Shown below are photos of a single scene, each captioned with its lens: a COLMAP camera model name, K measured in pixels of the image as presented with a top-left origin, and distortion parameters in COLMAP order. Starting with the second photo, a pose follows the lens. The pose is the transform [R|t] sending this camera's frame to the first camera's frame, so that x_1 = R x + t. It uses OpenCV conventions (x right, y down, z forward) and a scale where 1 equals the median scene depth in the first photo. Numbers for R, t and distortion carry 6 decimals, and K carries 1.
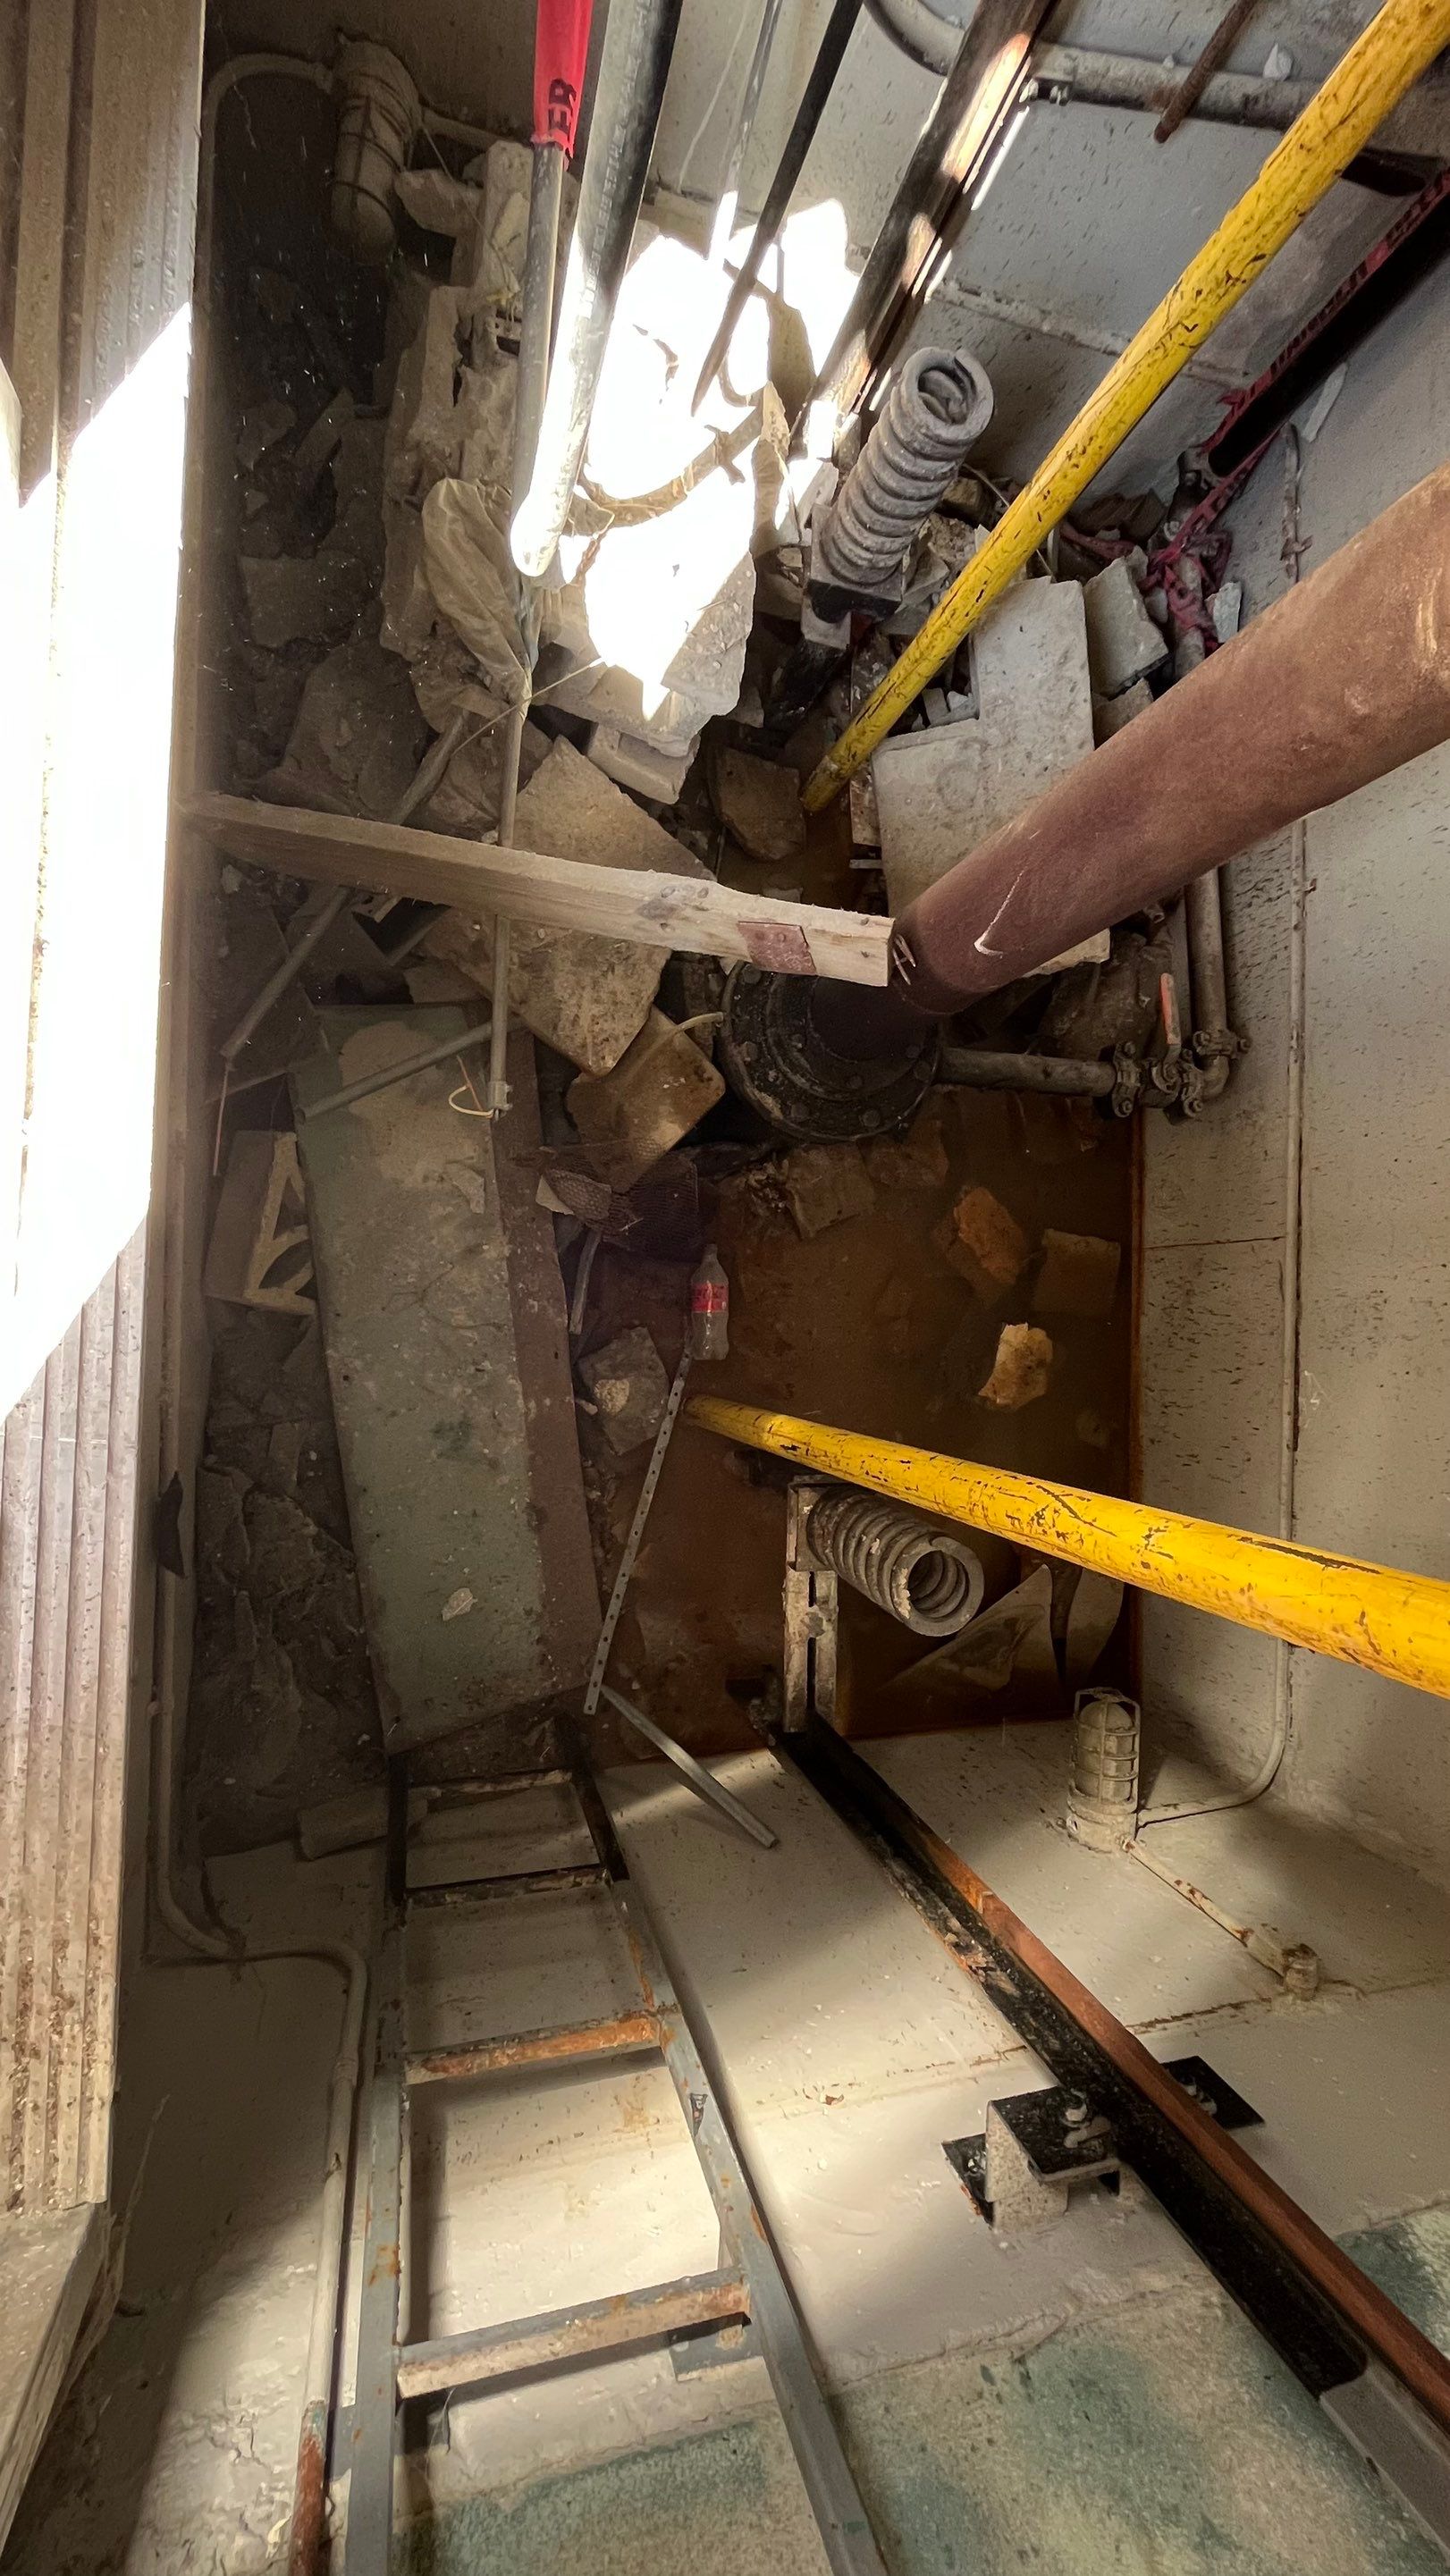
lens RADIAL K [[1034.5, 0, 730.0], [0, 1034.5, 1289.8], [0, 0, 1]] dist [-0.002618, -0.000295]
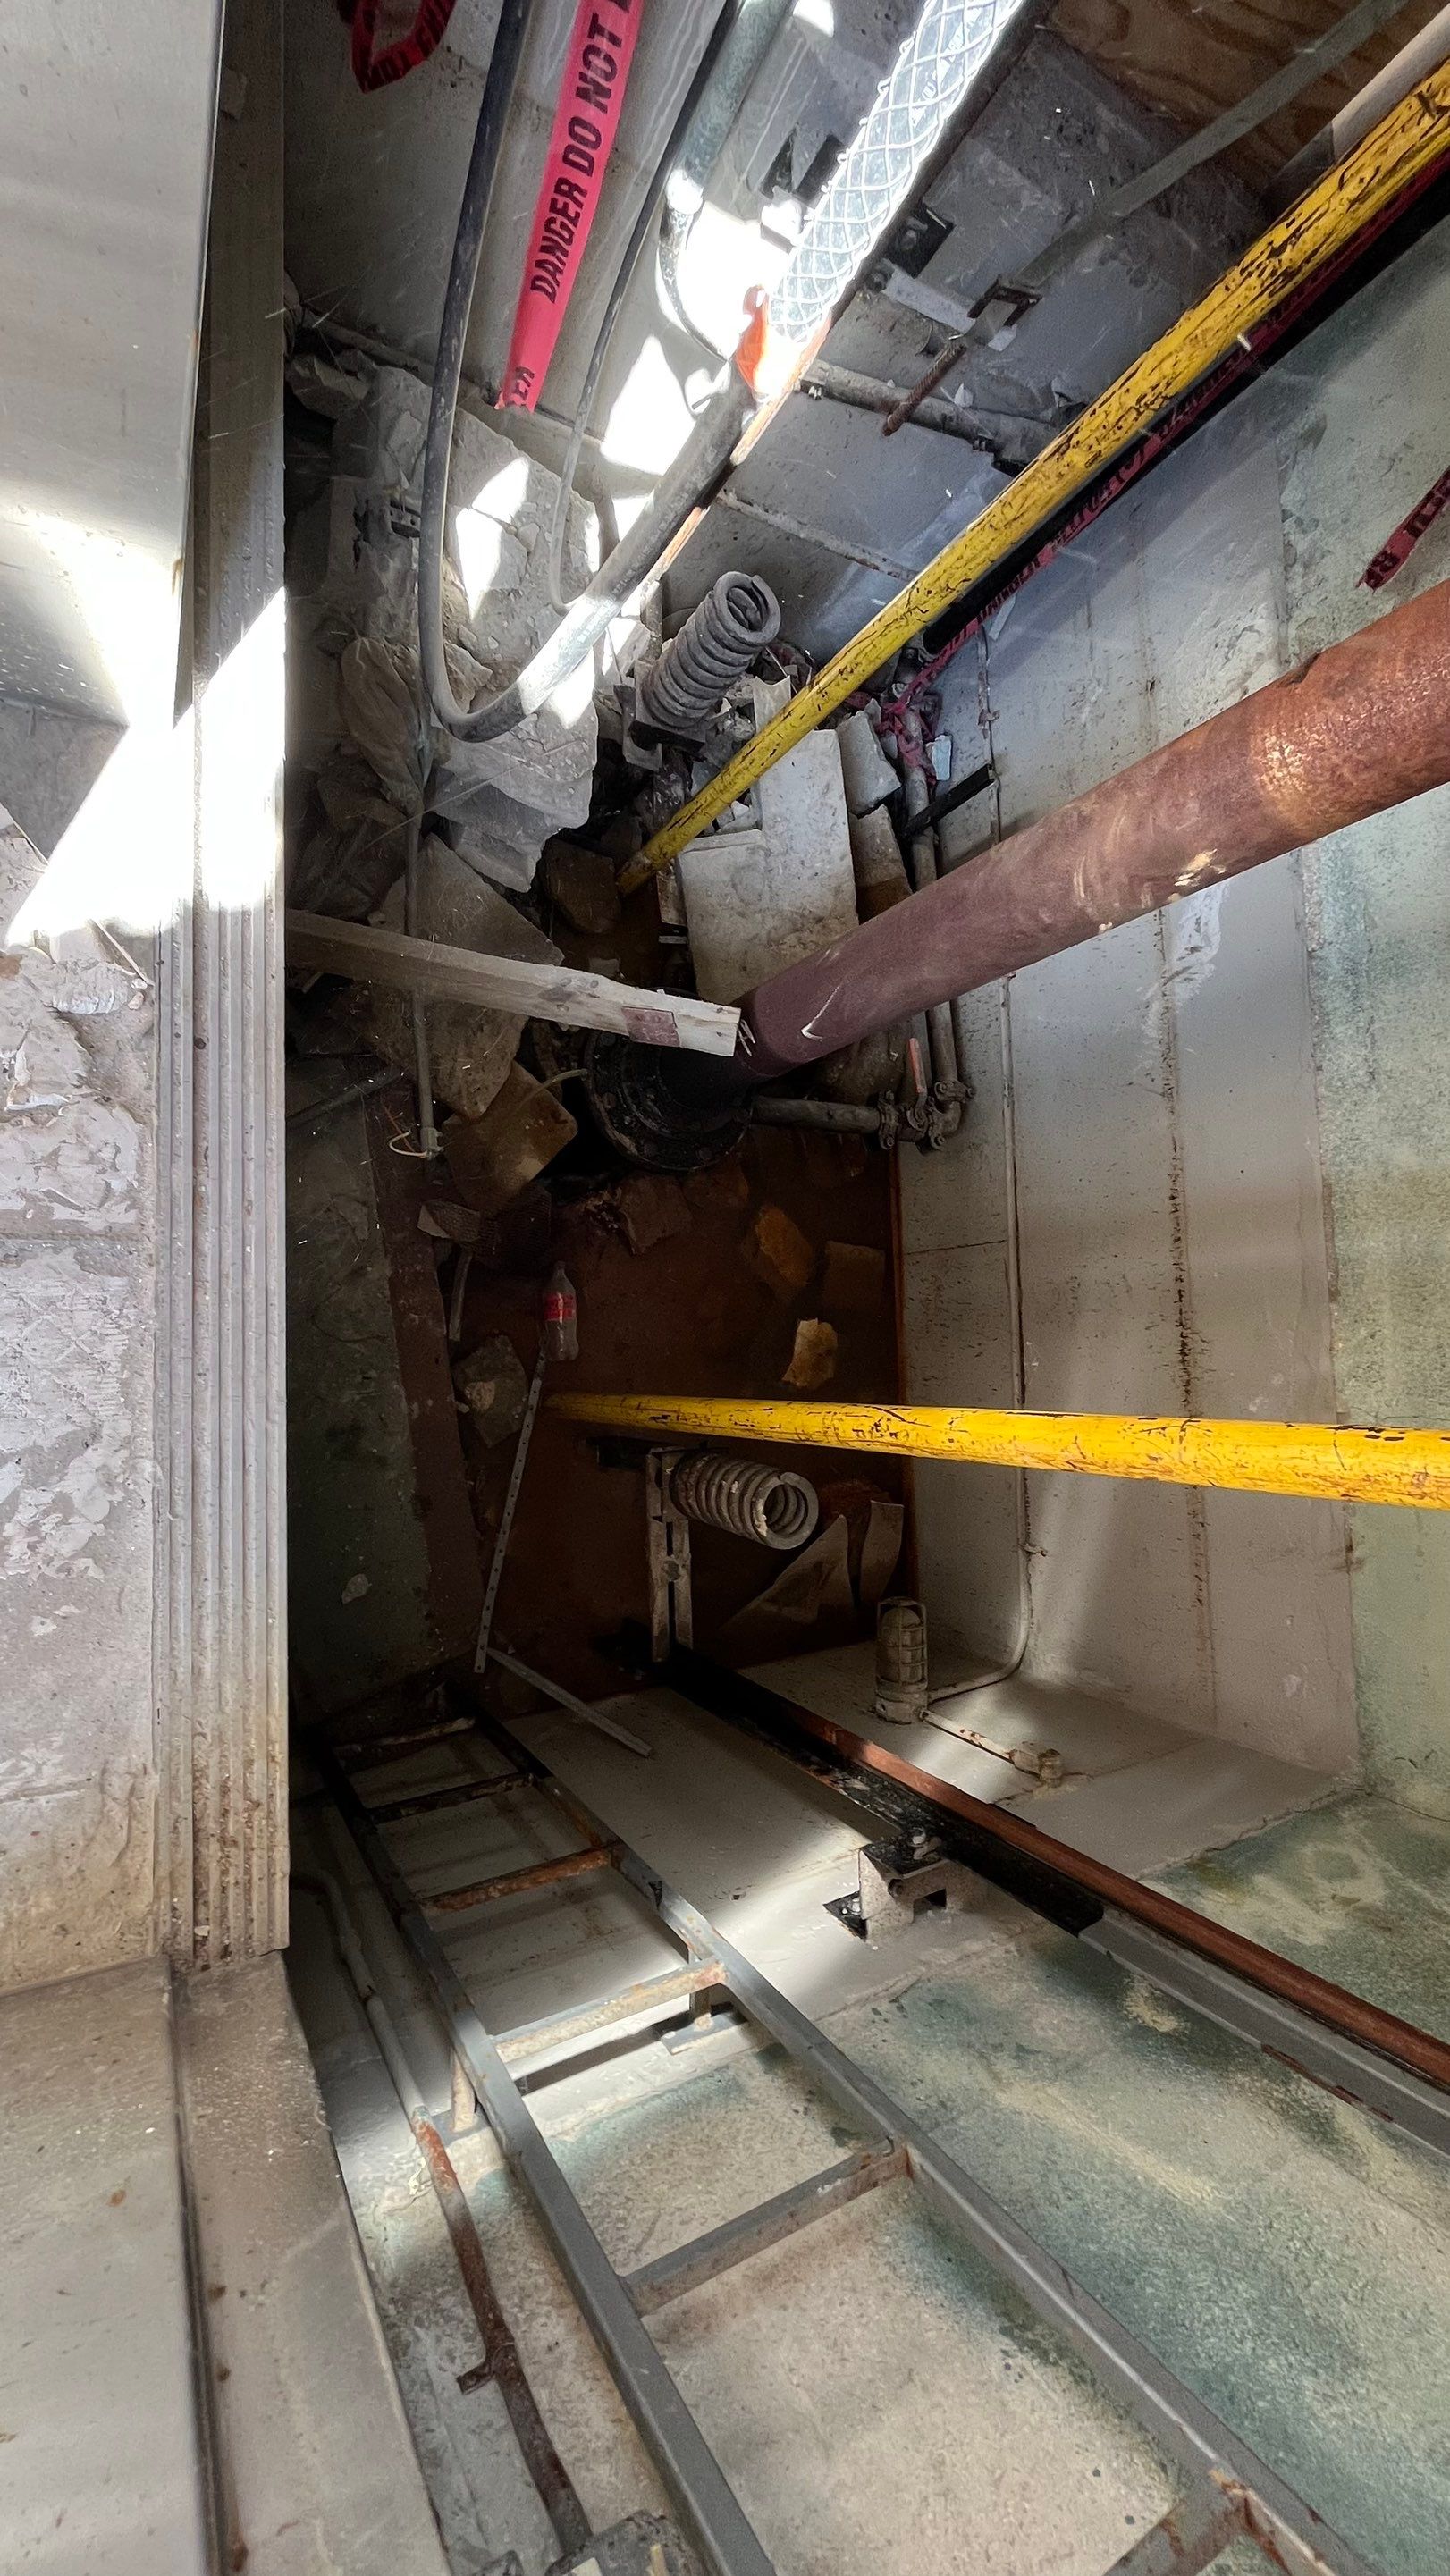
lens RADIAL K [[1034.5, 0, 730.0], [0, 1034.5, 1289.8], [0, 0, 1]] dist [-0.002618, -0.000295]
pose [[0.970589, -0.040313, 0.237345, -0.125757], [0.046384, 0.998722, -0.020048, 0.023140], [-0.236233, 0.030467, 0.971219, -0.198035]]
